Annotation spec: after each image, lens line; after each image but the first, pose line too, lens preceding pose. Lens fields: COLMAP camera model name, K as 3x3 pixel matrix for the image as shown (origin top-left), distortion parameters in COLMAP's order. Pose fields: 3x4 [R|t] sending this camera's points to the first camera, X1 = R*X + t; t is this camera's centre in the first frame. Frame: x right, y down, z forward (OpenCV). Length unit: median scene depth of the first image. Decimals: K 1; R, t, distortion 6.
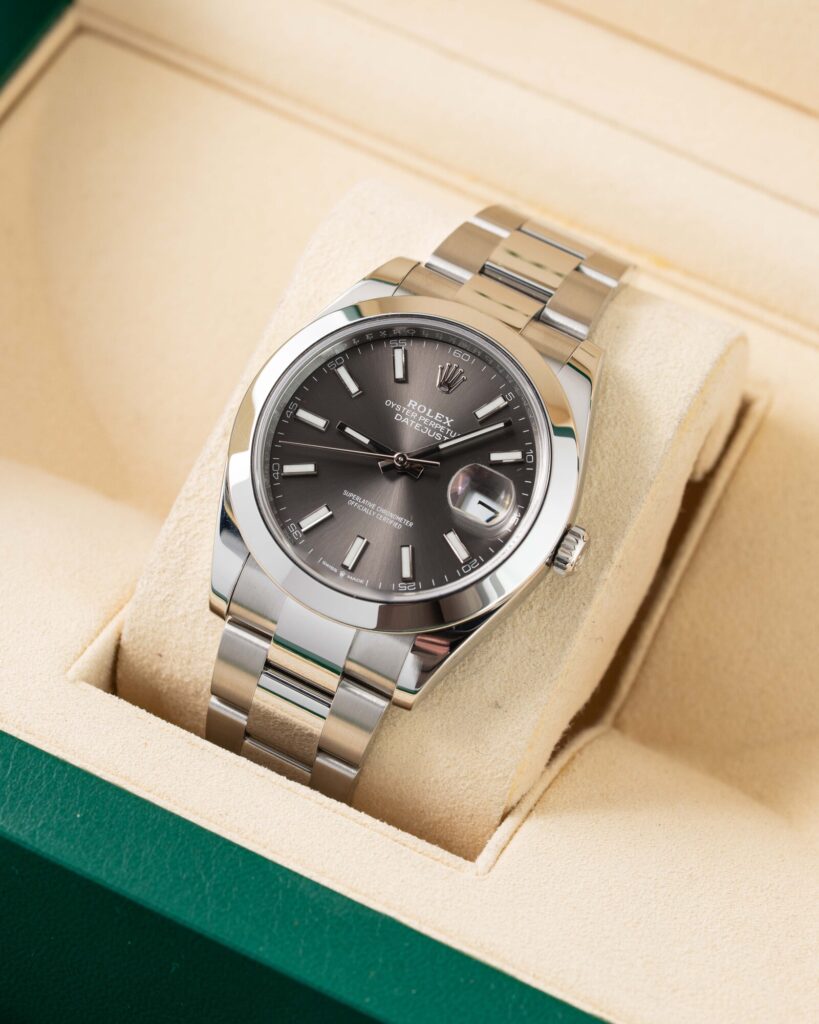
lens RADIAL K [[4666.7, 0, 409.2], [0, 4666.7, 509.5], [0, 0, 1]] dist [0.027461, 0.000000]
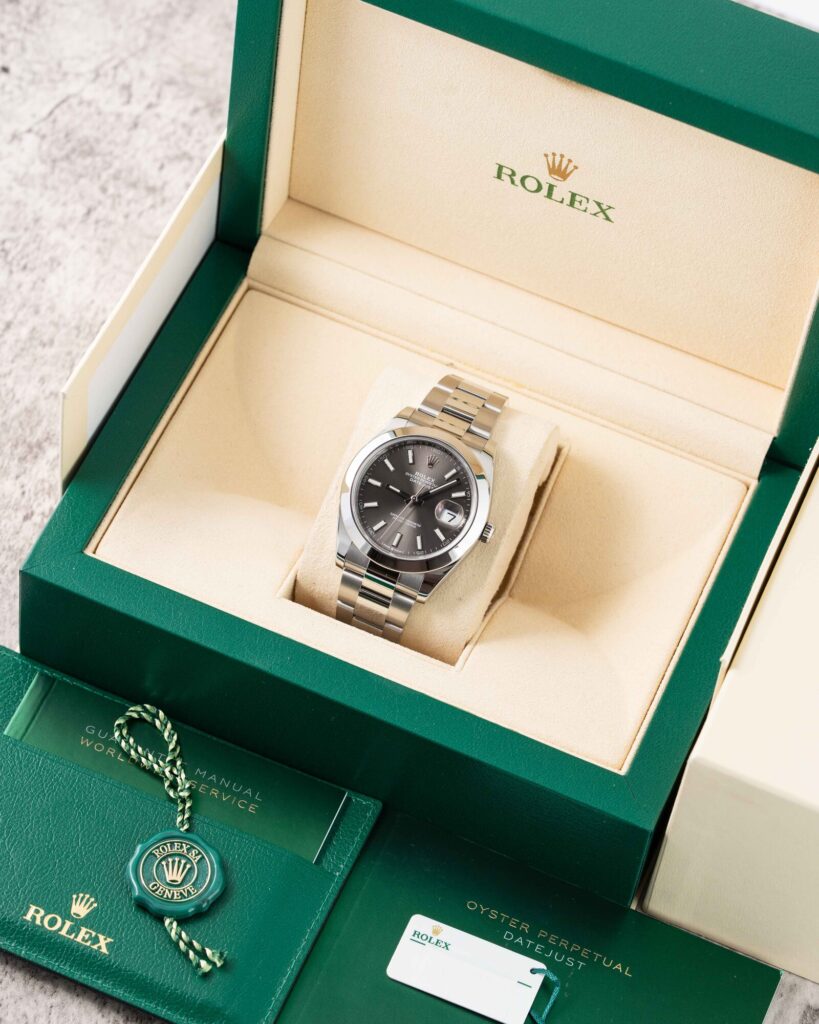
lens RADIAL K [[4666.7, 0, 410.2], [0, 4666.7, 512.6], [0, 0, 1]] dist [0.027461, 0.000000]
pose [[0.997841, -0.059231, 0.028375, -0.069902], [0.055872, 0.992656, 0.107294, -0.252621], [-0.034522, -0.105477, 0.993822, -1.321130]]
